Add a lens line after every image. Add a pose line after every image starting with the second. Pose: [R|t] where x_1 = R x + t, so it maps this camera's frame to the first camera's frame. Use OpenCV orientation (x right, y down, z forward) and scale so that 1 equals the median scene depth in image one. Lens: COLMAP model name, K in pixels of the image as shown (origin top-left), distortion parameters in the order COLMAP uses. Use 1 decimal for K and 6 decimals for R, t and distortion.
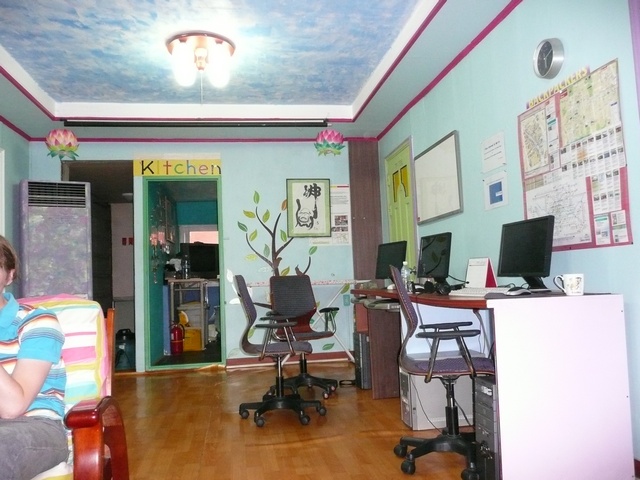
lens RADIAL K [[537.7, 0, 313.4], [0, 537.7, 243.1], [0, 0, 1]] dist [-0.045733, 0.064079]
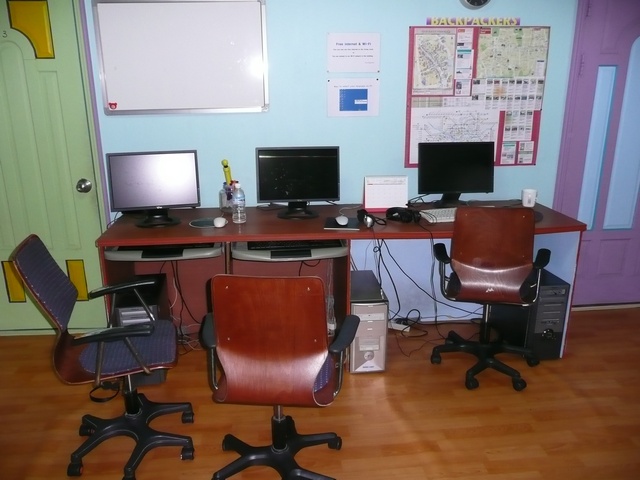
lens RADIAL K [[537.7, 0, 313.4], [0, 537.7, 243.1], [0, 0, 1]] dist [-0.045733, 0.064079]
pose [[0.063222, -0.262934, 0.962740, -0.781828], [-0.059155, 0.961987, 0.266613, -0.126049], [-0.996245, -0.073806, 0.045265, 1.293884]]
